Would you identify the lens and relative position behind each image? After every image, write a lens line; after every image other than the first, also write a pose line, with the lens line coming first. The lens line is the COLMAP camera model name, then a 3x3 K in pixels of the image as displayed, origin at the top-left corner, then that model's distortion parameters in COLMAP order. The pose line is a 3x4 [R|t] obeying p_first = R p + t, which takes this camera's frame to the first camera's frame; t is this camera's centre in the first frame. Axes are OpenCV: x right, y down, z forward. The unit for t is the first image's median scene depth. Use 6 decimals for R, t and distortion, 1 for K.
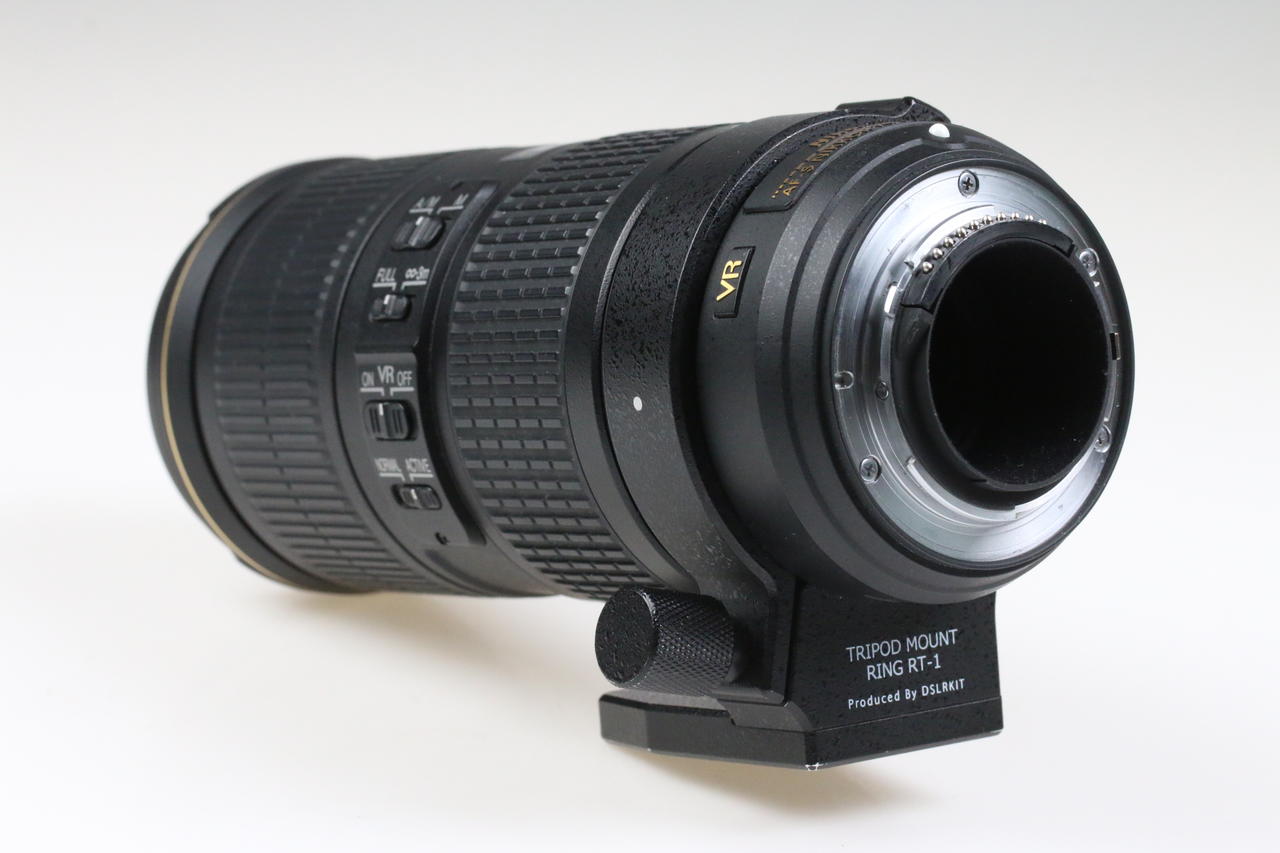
lens RADIAL K [[4230.3, 0, 640.0], [0, 4230.3, 426.1], [0, 0, 1]] dist [-0.302108, 0.000000]
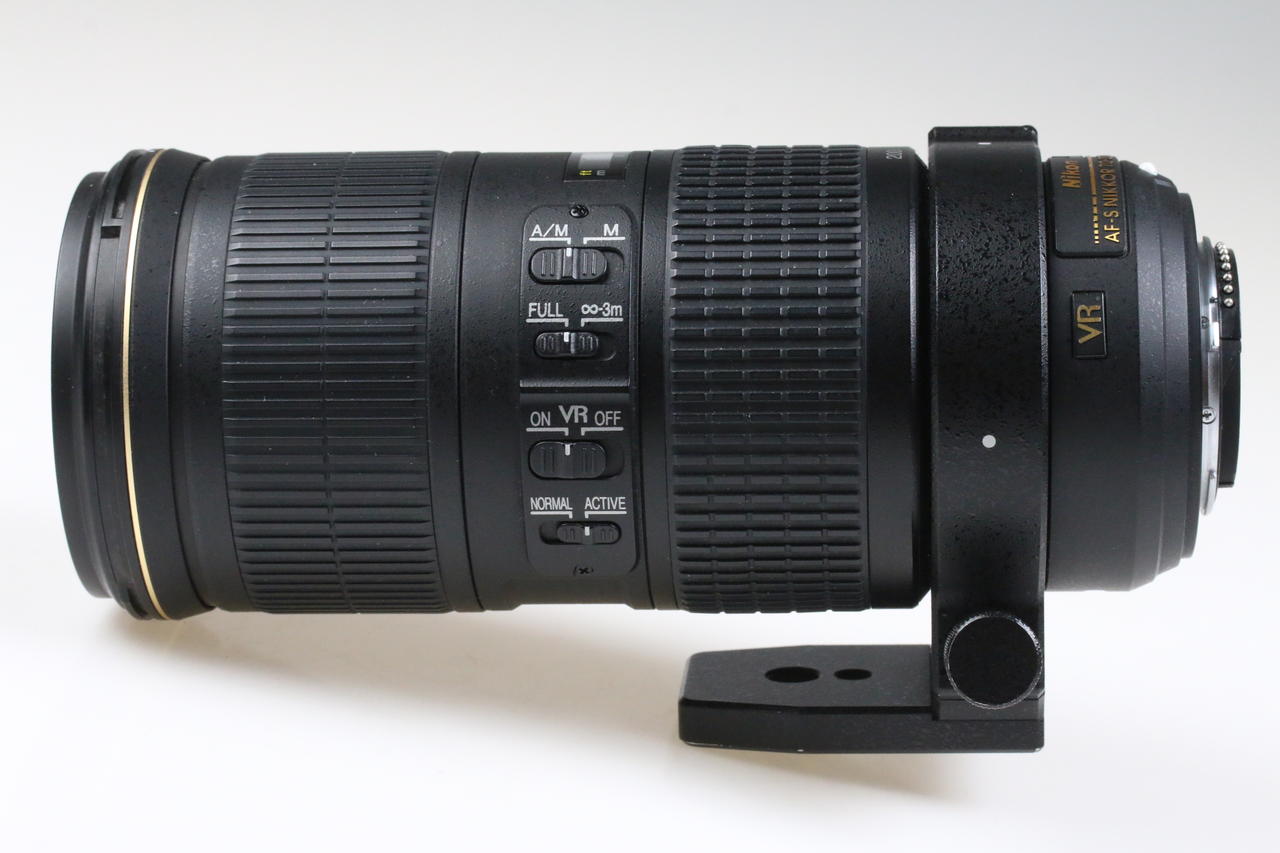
lens RADIAL K [[4230.3, 0, 639.8], [0, 4230.3, 427.4], [0, 0, 1]] dist [-0.302108, 0.000000]
pose [[0.679016, -0.095951, 0.727826, -0.763772], [0.017498, 0.993255, 0.114619, -0.121291], [-0.733915, -0.065093, 0.676115, 0.326631]]
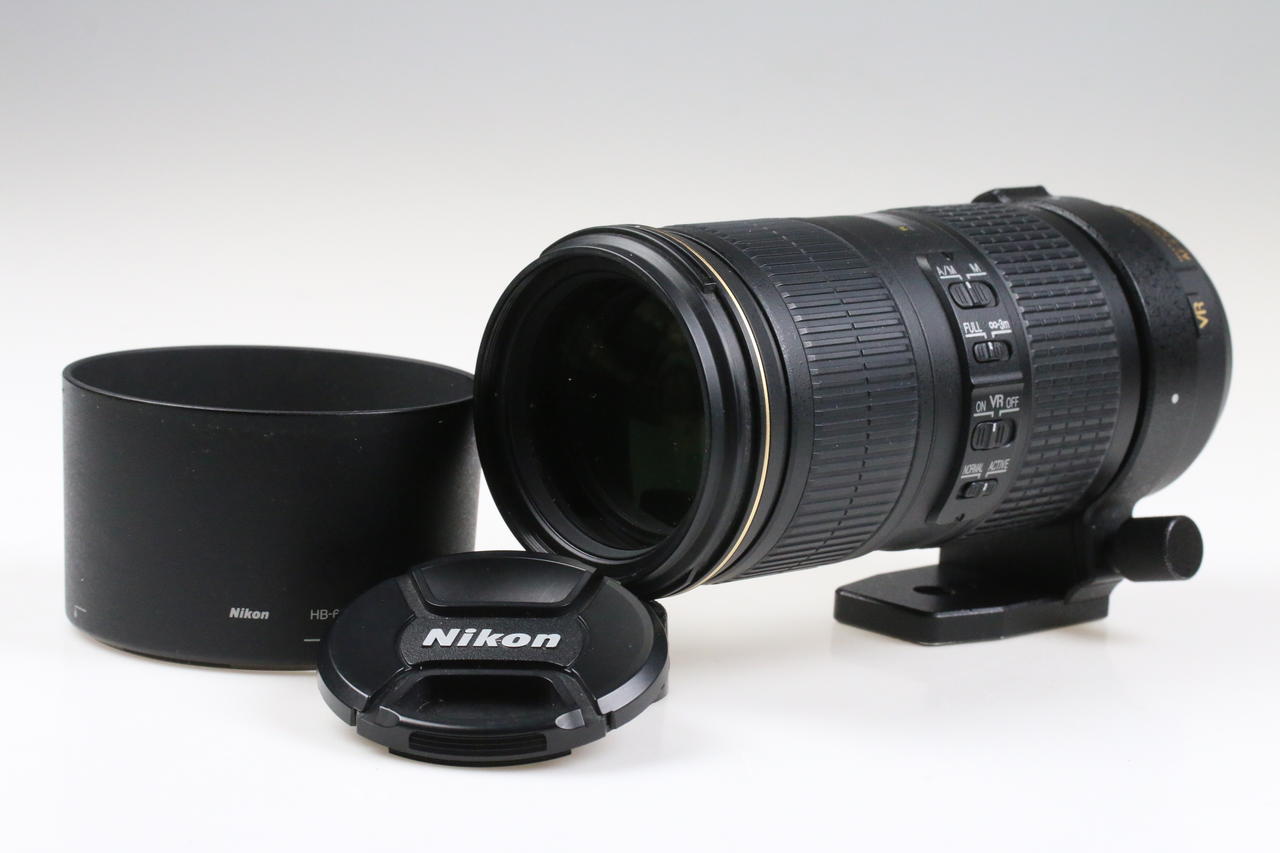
lens RADIAL K [[4230.3, 0, 640.0], [0, 4230.3, 426.4], [0, 0, 1]] dist [-0.302108, 0.000000]
pose [[-0.135077, -0.112524, 0.984425, -1.378116], [0.006570, 0.993407, 0.114452, -0.159850], [-0.990813, 0.021927, -0.133447, 1.295175]]
